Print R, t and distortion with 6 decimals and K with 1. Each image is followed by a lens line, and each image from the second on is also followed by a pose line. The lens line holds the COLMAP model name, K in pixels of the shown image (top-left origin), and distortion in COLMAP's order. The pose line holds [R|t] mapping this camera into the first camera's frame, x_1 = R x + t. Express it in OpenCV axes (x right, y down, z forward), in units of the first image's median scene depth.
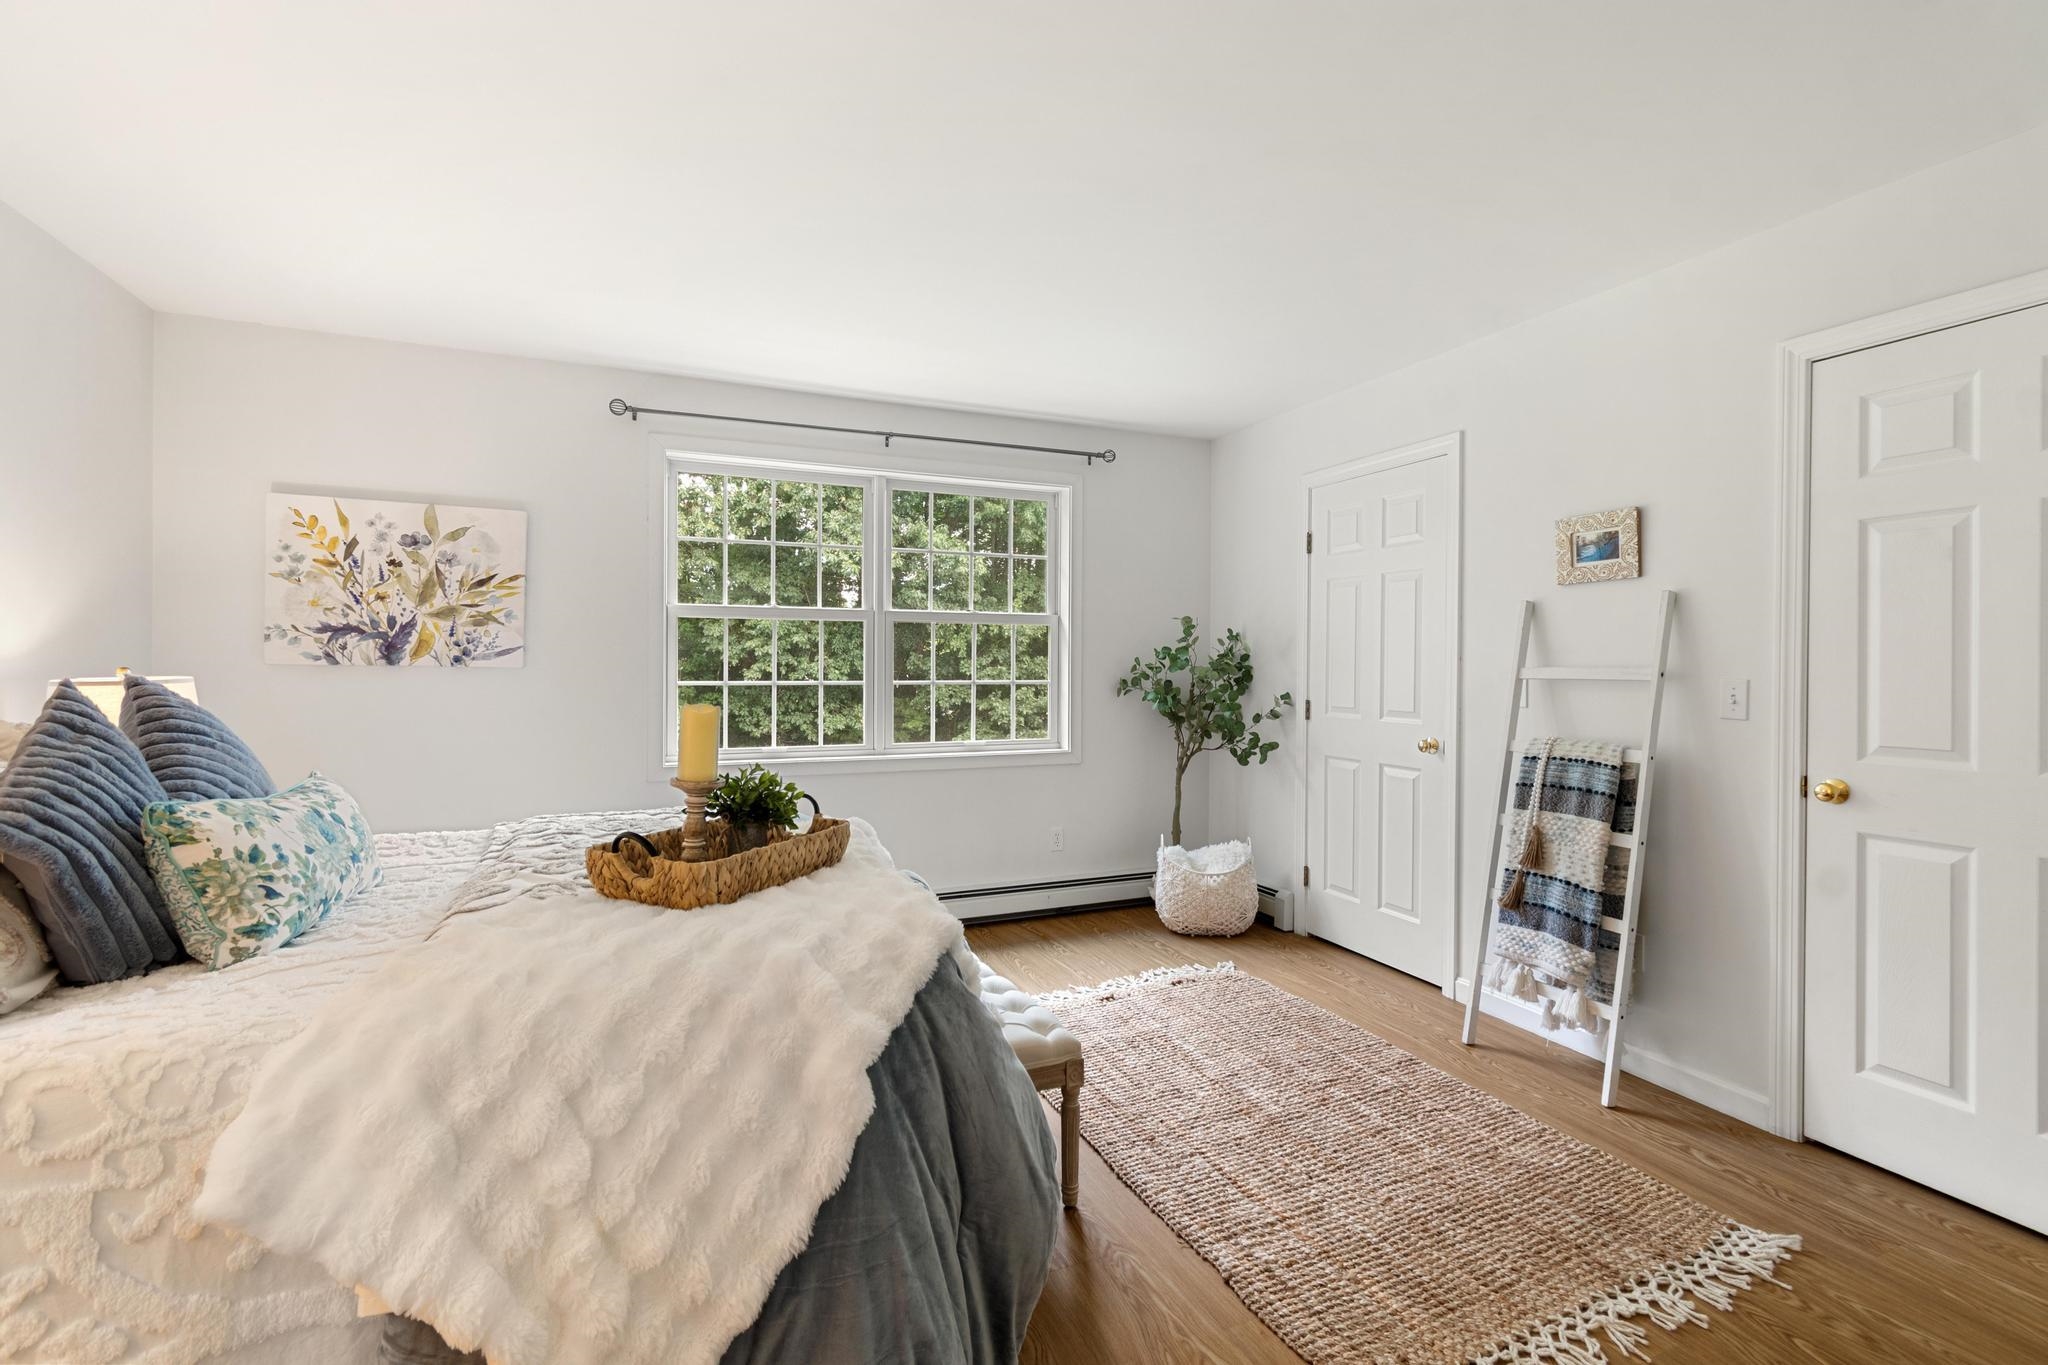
lens RADIAL K [[985.7, 0, 1050.9], [0, 985.7, 680.0], [0, 0, 1]] dist [0.003609, 0.000244]
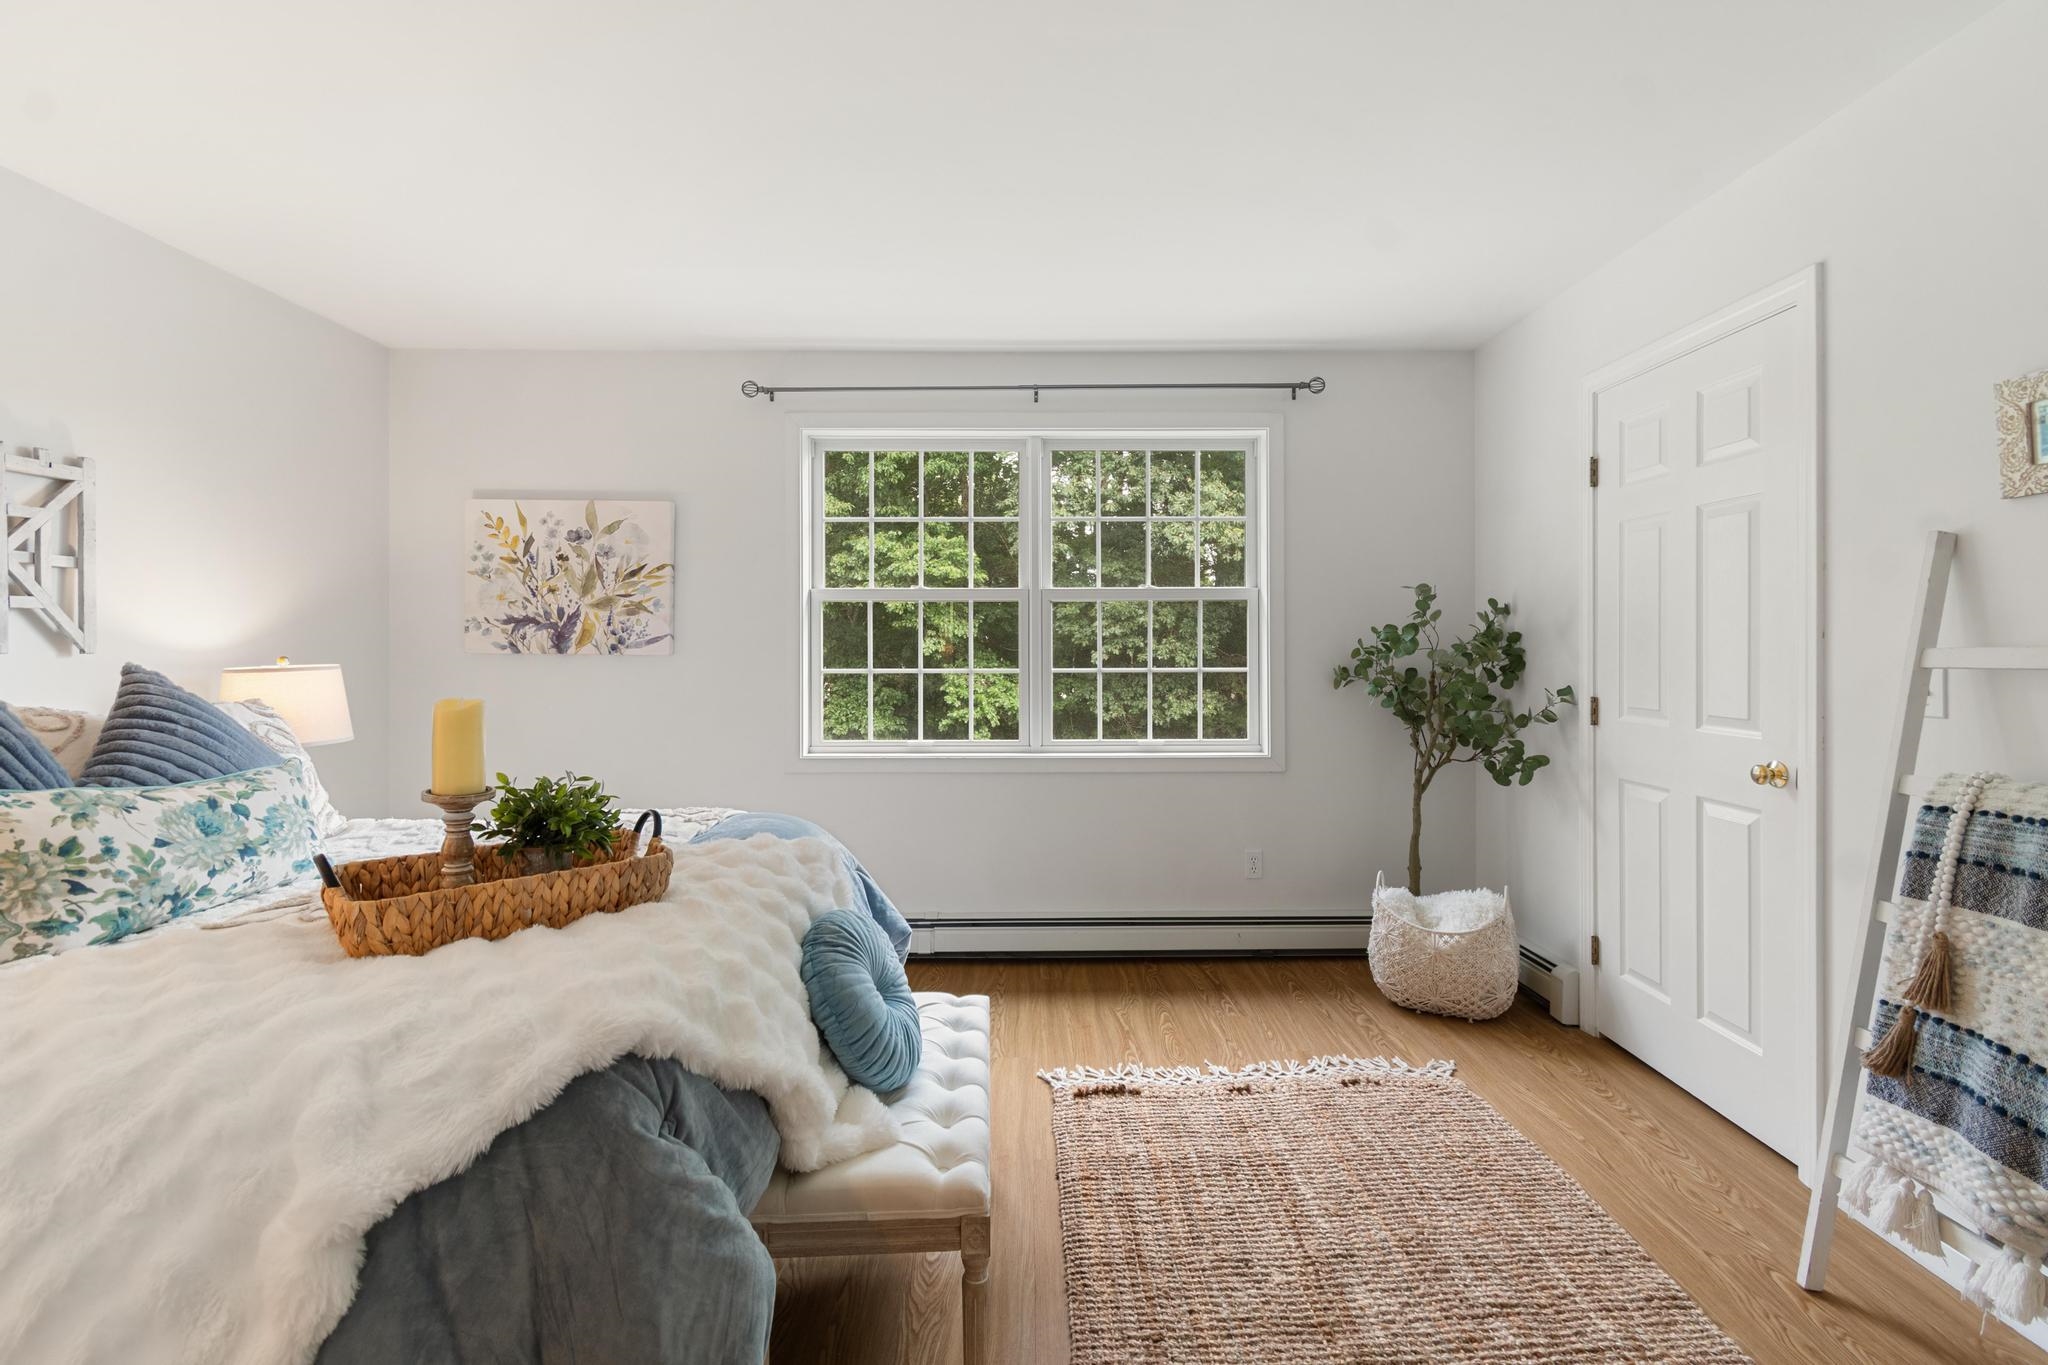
lens RADIAL K [[975.5, 0, 1023.6], [0, 975.5, 653.6], [0, 0, 1]] dist [0.006871, -0.003867]
pose [[0.908344, -0.004842, -0.418196, 0.227100], [-0.000498, 0.999920, -0.012661, -0.001792], [0.418224, 0.011708, 0.908269, 0.252566]]
